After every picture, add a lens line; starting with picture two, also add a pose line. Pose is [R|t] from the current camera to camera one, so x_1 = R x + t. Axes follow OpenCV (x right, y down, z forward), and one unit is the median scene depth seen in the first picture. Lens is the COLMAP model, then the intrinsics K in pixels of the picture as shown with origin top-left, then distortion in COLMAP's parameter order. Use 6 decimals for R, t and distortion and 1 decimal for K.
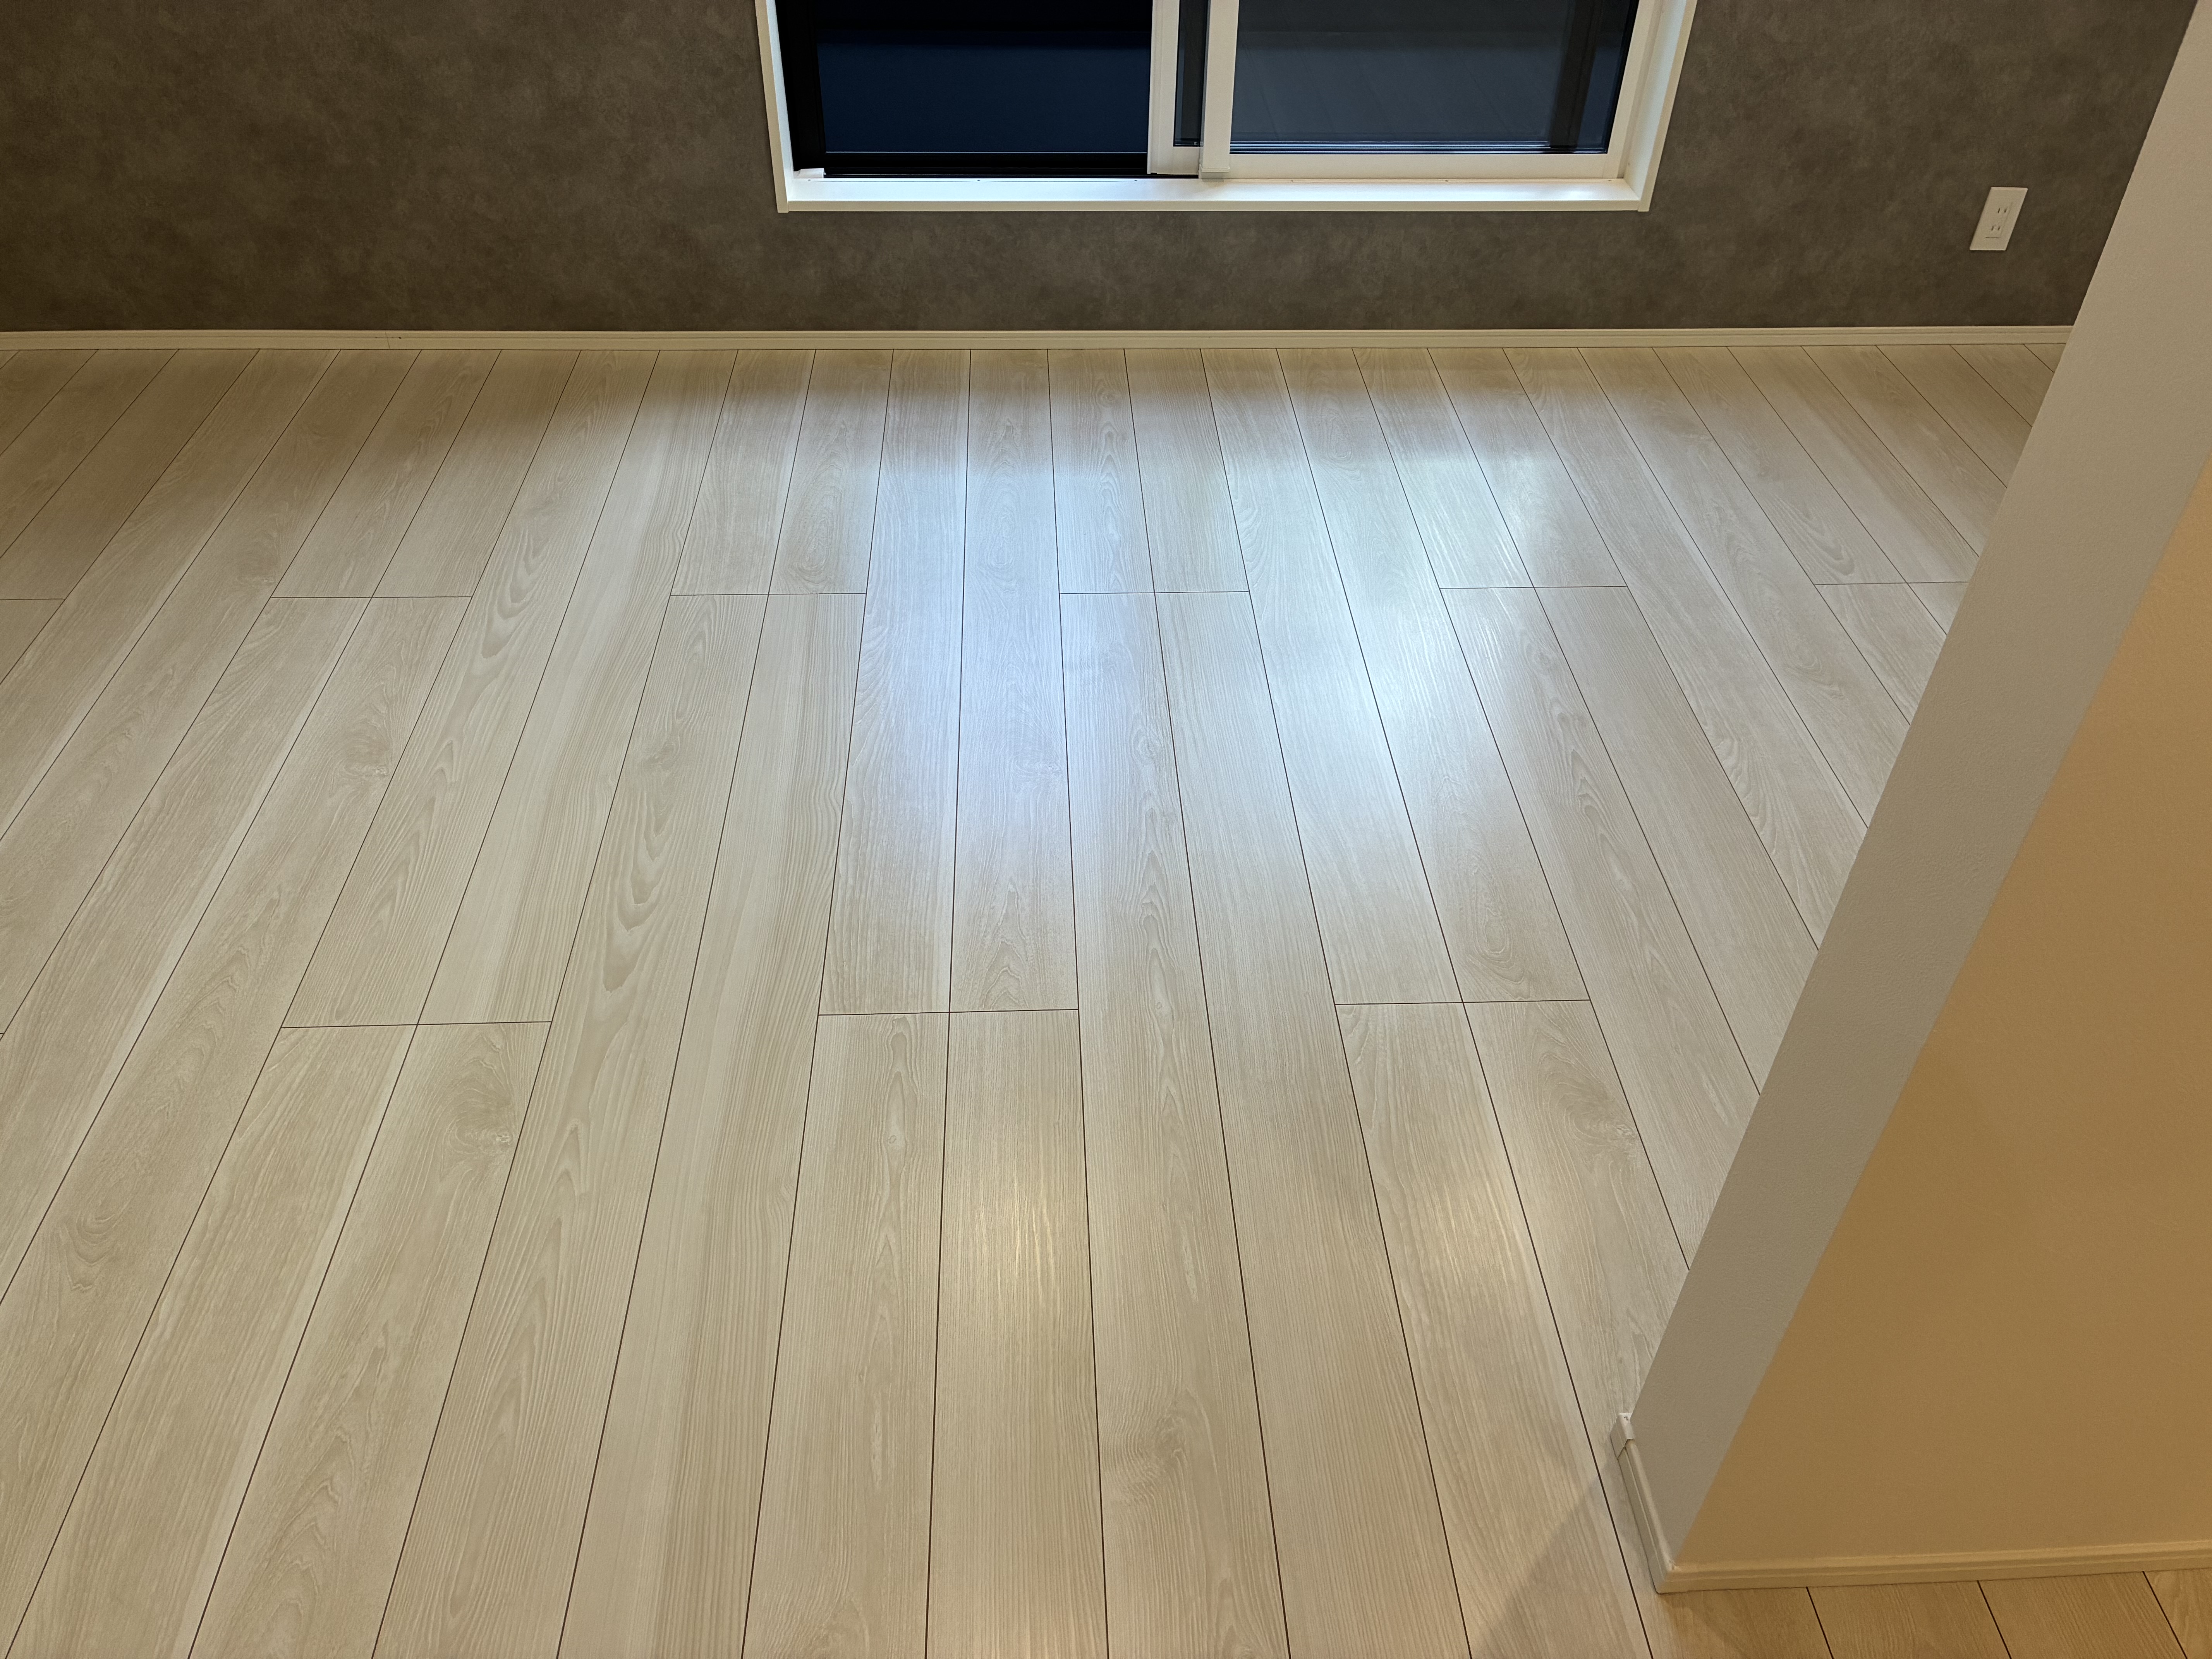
lens RADIAL K [[1683.4, 0, 1089.7], [0, 1683.4, 833.5], [0, 0, 1]] dist [0.039390, -0.037148]
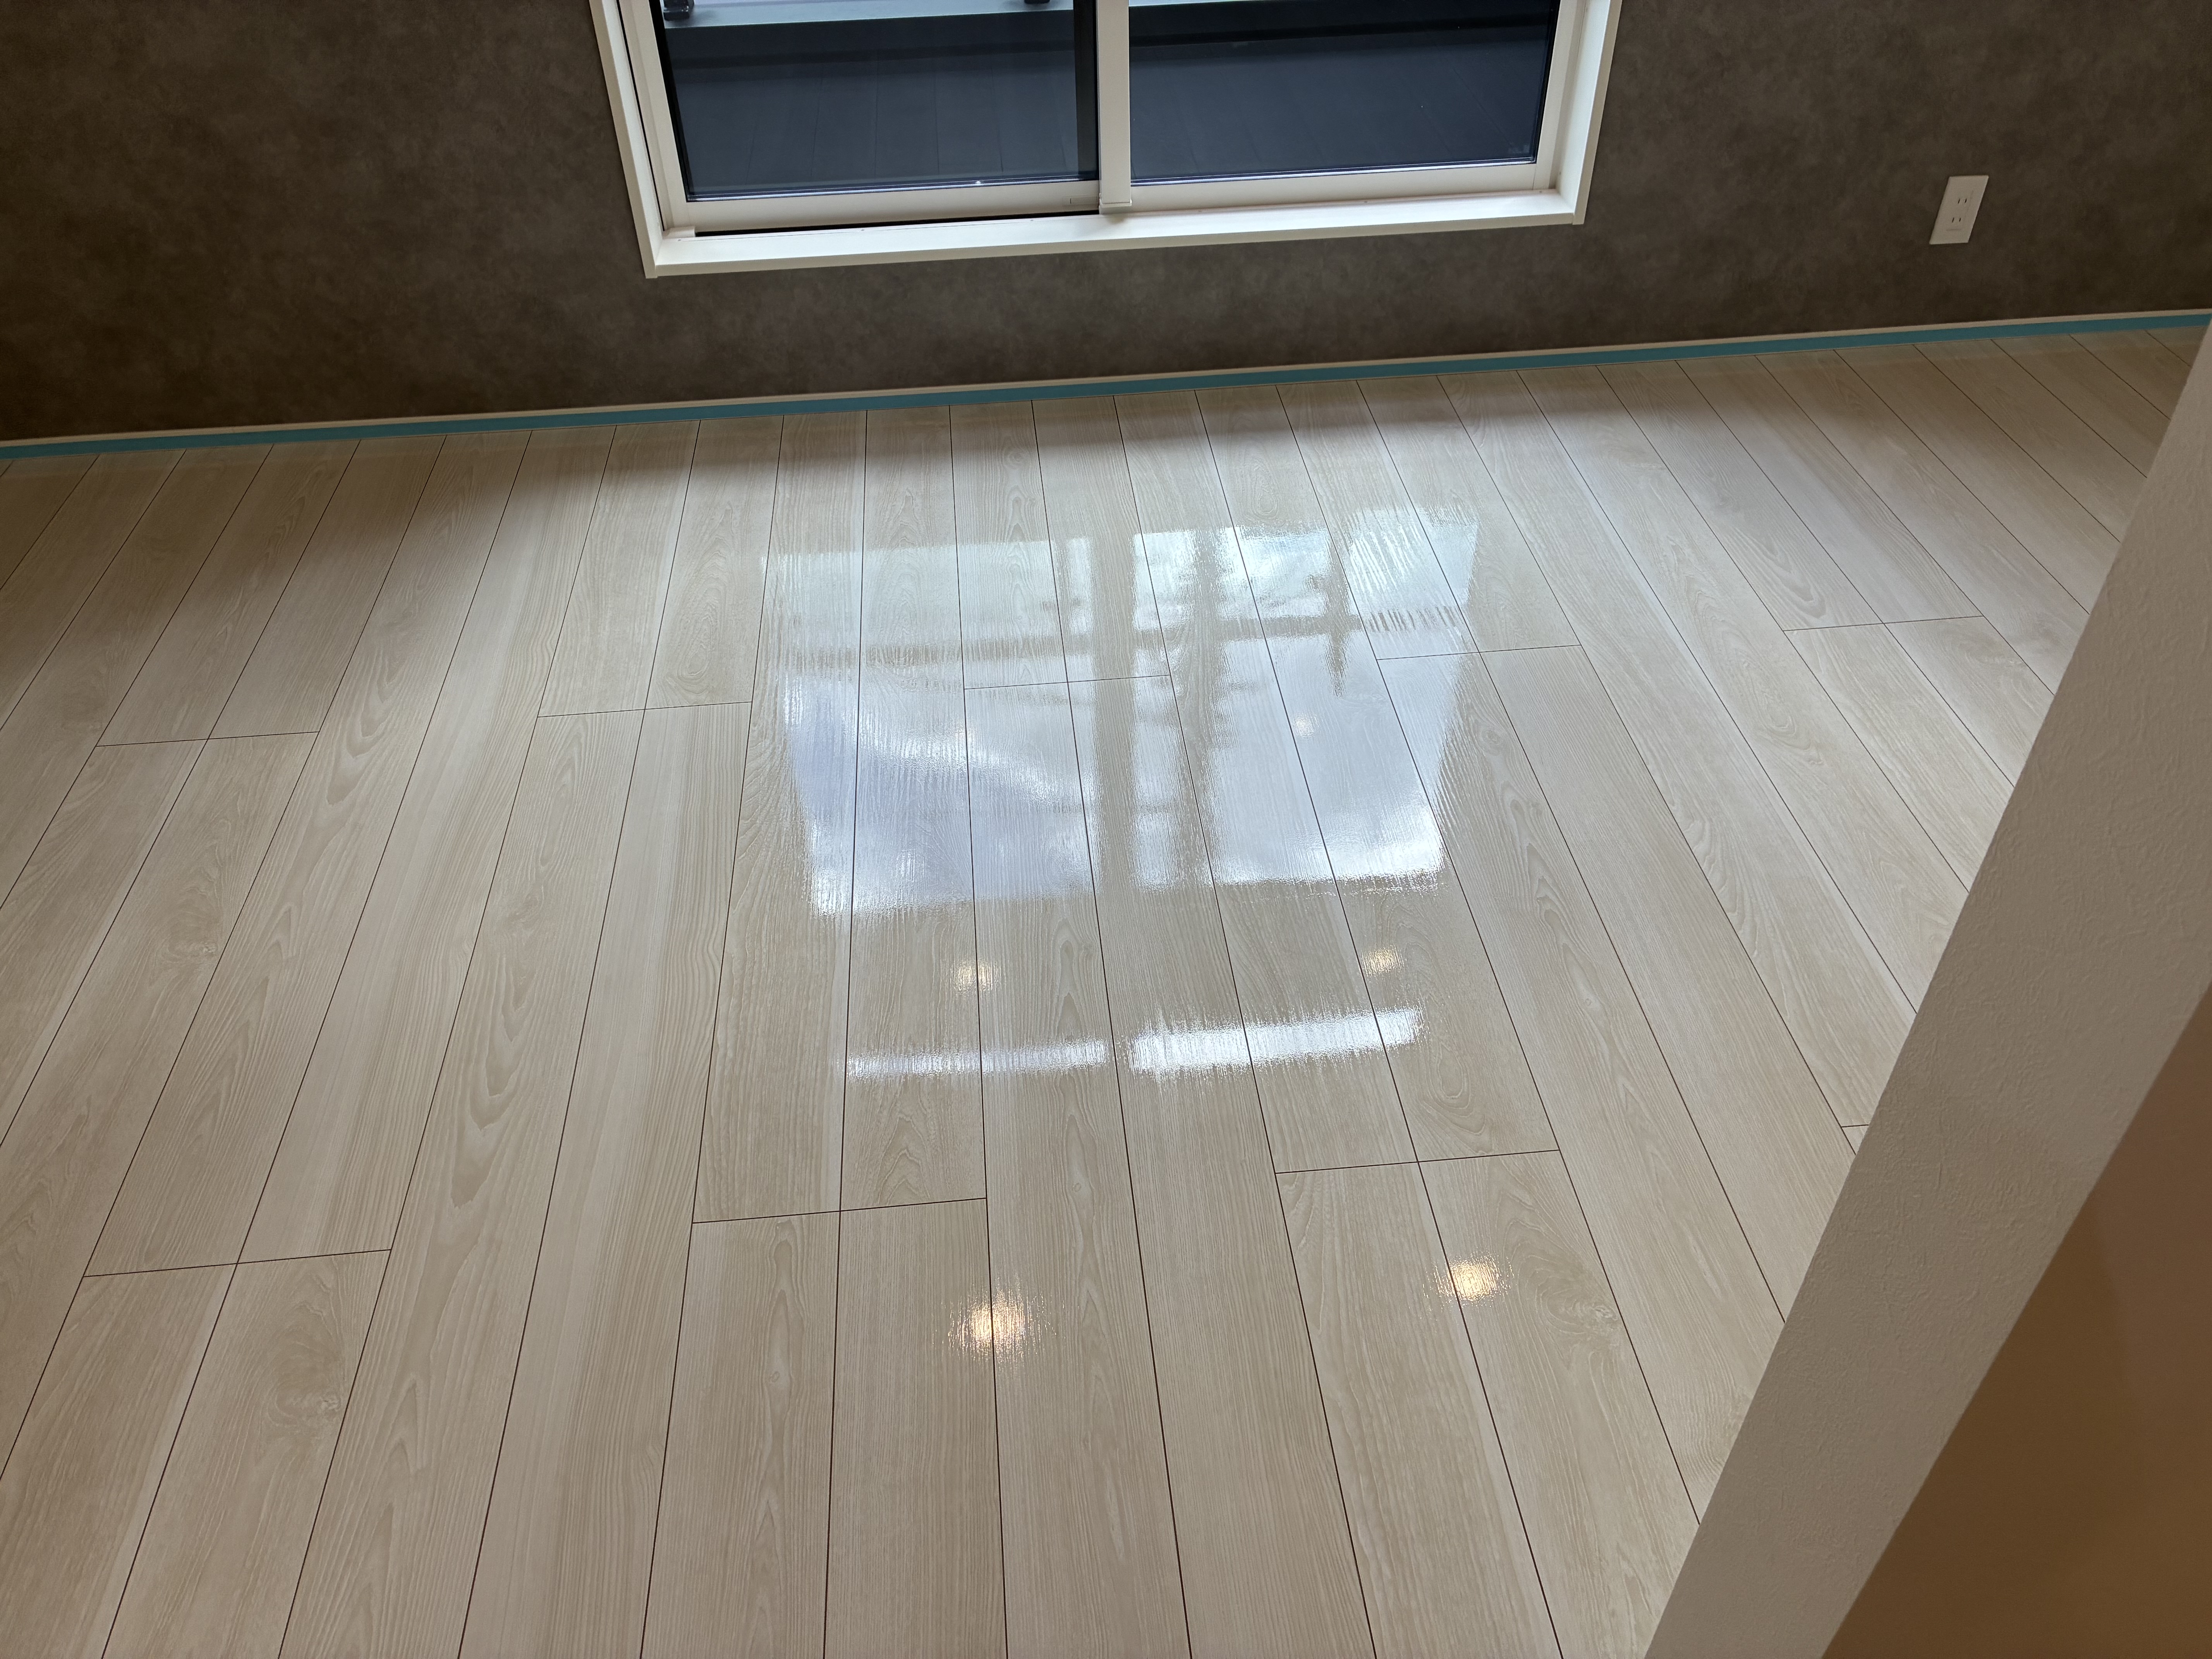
lens RADIAL K [[1683.4, 0, 1089.7], [0, 1683.4, 833.5], [0, 0, 1]] dist [0.039390, -0.037148]
pose [[0.998230, -0.059093, 0.006710, 0.044747], [0.059032, 0.998216, 0.008970, -0.077411], [-0.007228, -0.008558, 0.999937, 0.094558]]
